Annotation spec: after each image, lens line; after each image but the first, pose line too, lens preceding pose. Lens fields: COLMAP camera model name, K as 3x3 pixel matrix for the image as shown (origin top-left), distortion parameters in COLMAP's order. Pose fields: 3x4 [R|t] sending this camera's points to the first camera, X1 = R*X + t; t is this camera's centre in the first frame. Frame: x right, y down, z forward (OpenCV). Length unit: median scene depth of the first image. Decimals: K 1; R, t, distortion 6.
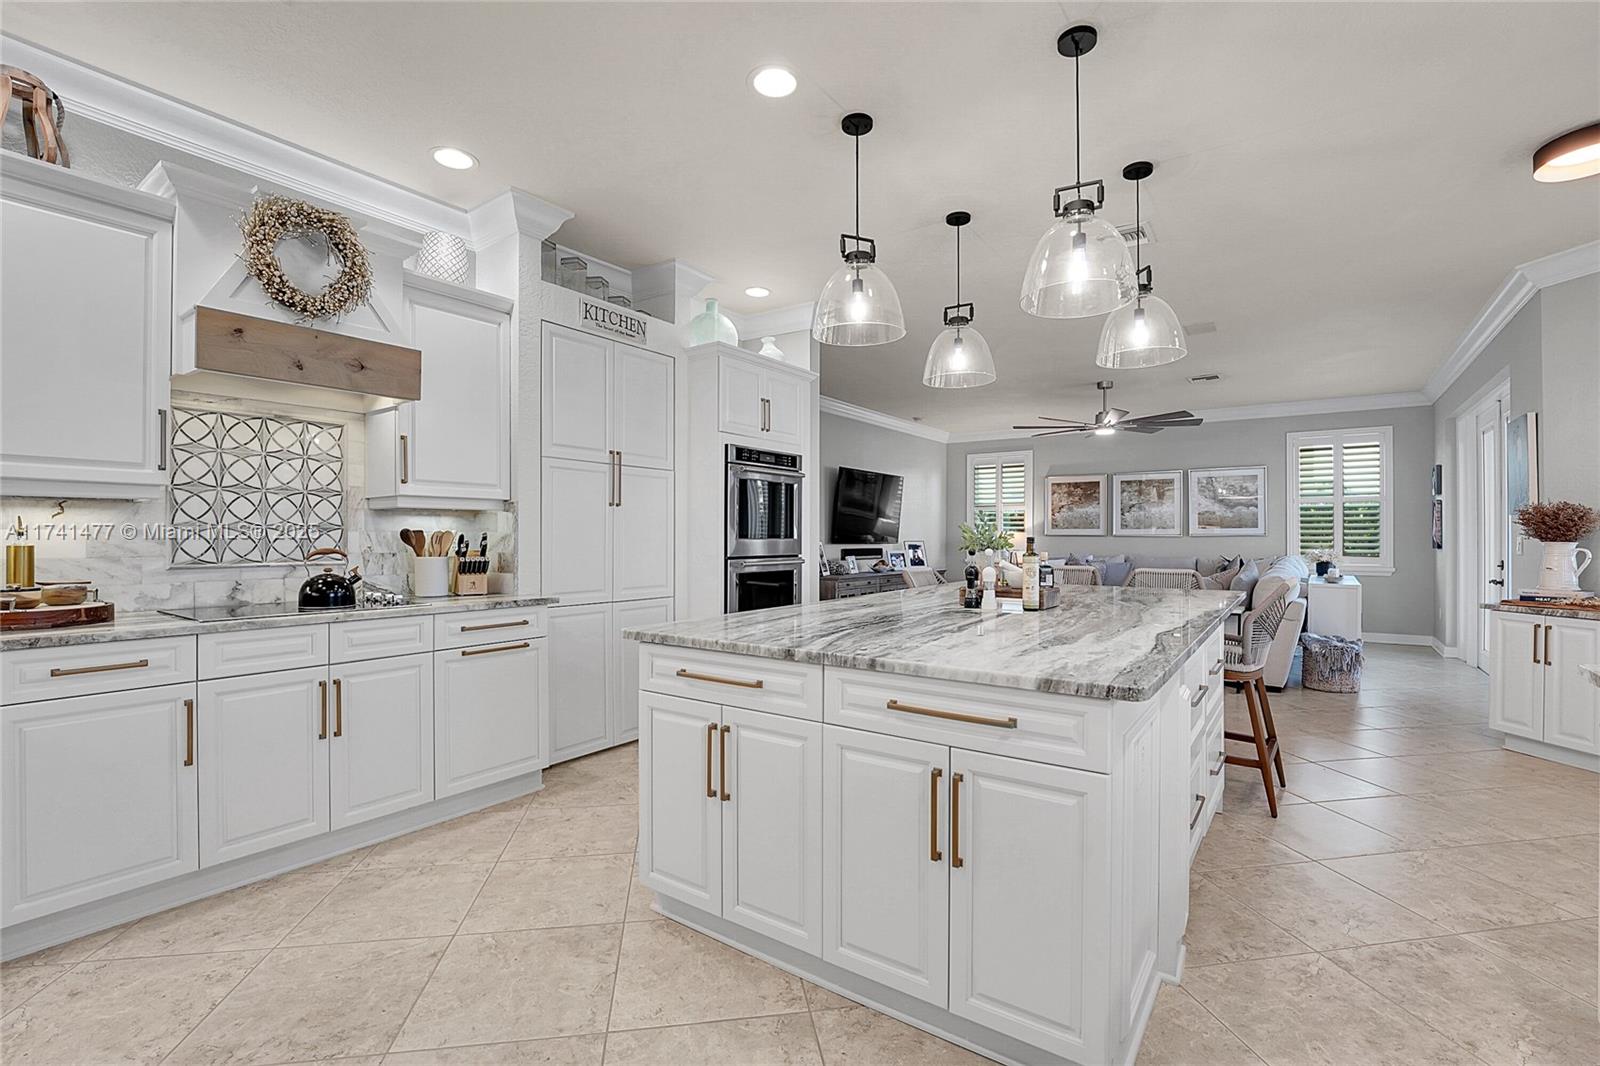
lens RADIAL K [[650.2, 0, 802.4], [0, 650.2, 536.7], [0, 0, 1]] dist [-0.030443, 0.003988]
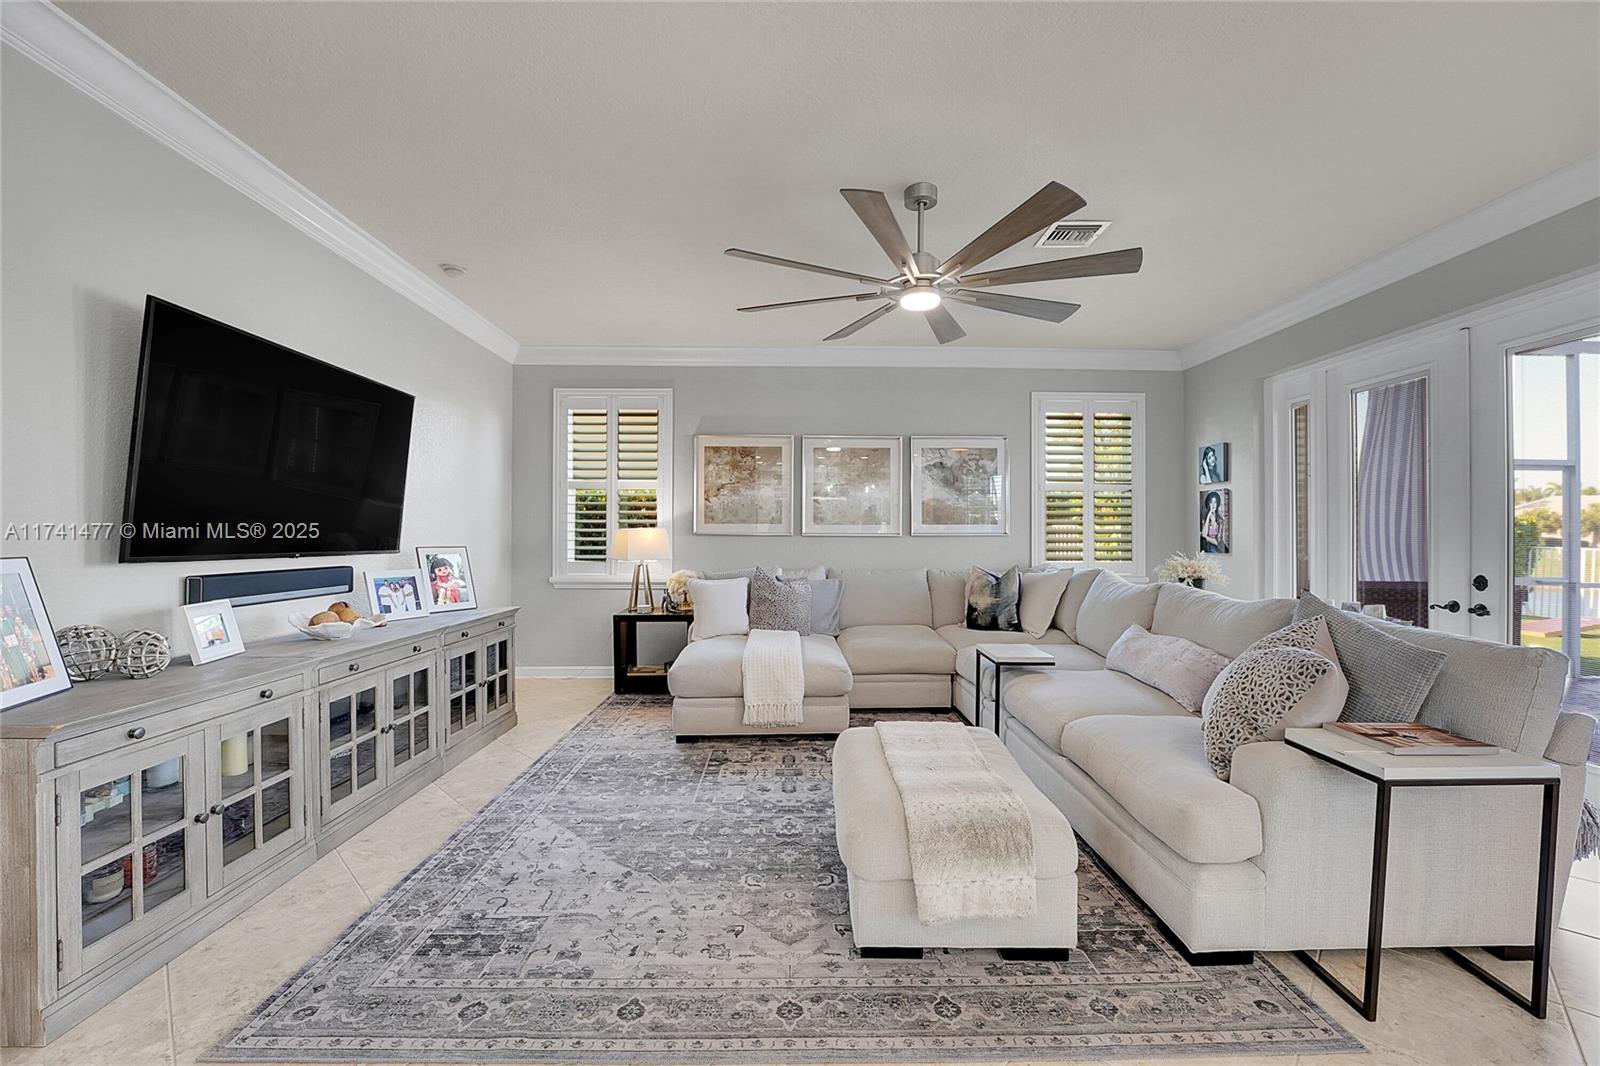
lens RADIAL K [[650.2, 0, 802.4], [0, 650.2, 536.7], [0, 0, 1]] dist [-0.030443, 0.003988]
pose [[0.787990, -0.001419, 0.615686, 0.098637], [0.000022, 0.999997, 0.002277, -0.001454], [-0.615688, -0.001781, 0.787988, 0.523134]]
